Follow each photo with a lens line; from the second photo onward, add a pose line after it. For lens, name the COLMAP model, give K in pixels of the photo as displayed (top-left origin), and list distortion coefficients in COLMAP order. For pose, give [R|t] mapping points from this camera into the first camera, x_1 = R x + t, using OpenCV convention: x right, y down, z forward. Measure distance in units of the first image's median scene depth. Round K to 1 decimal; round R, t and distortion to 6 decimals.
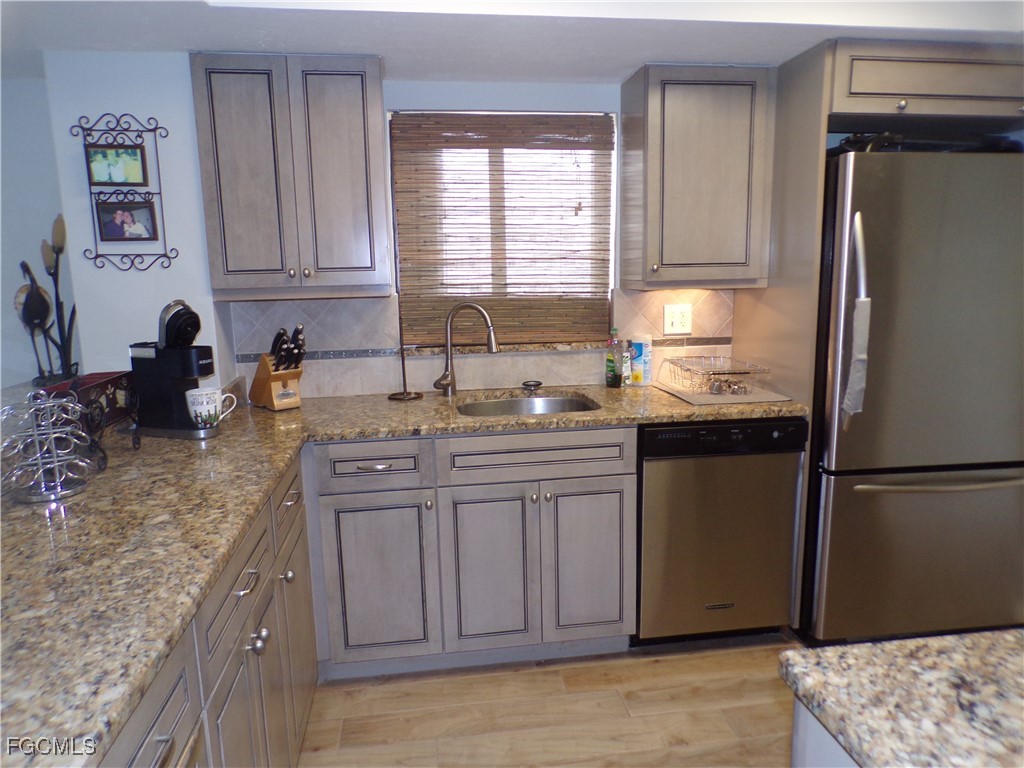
lens RADIAL K [[691.1, 0, 518.1], [0, 691.1, 385.4], [0, 0, 1]] dist [-0.004635, 0.000586]
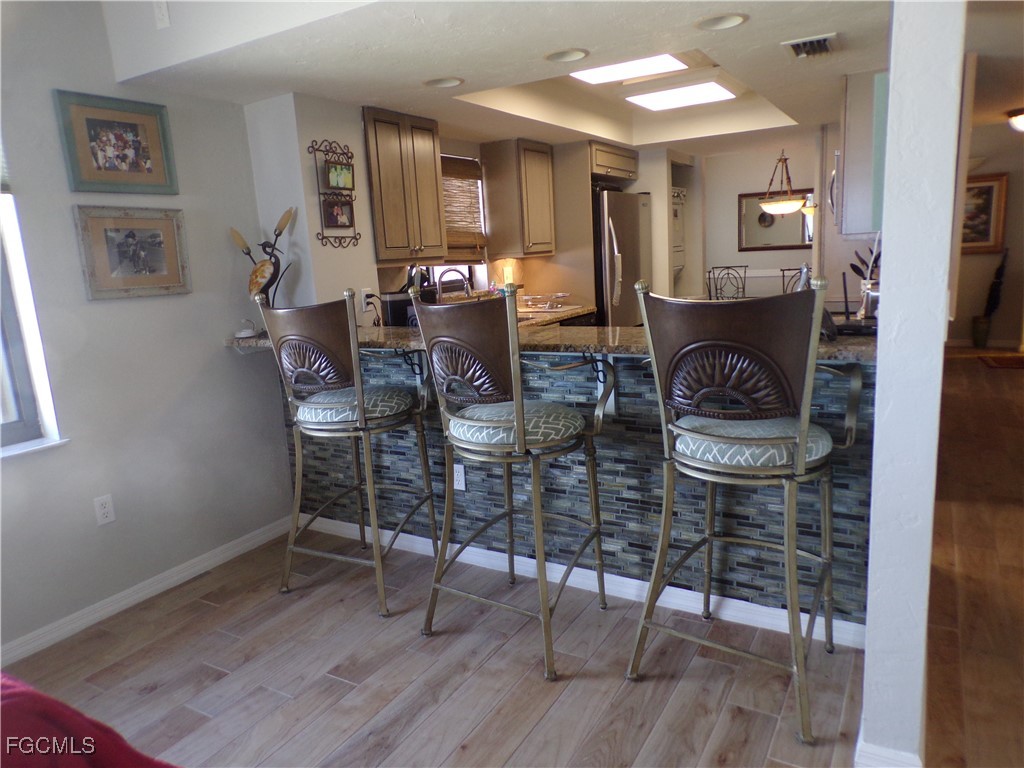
lens RADIAL K [[691.1, 0, 518.1], [0, 691.1, 385.4], [0, 0, 1]] dist [-0.004635, 0.000586]
pose [[0.628096, -0.166109, 0.760200, -1.497617], [0.176688, 0.981876, 0.068563, 0.086085], [-0.757811, 0.091254, 0.646062, -0.201412]]
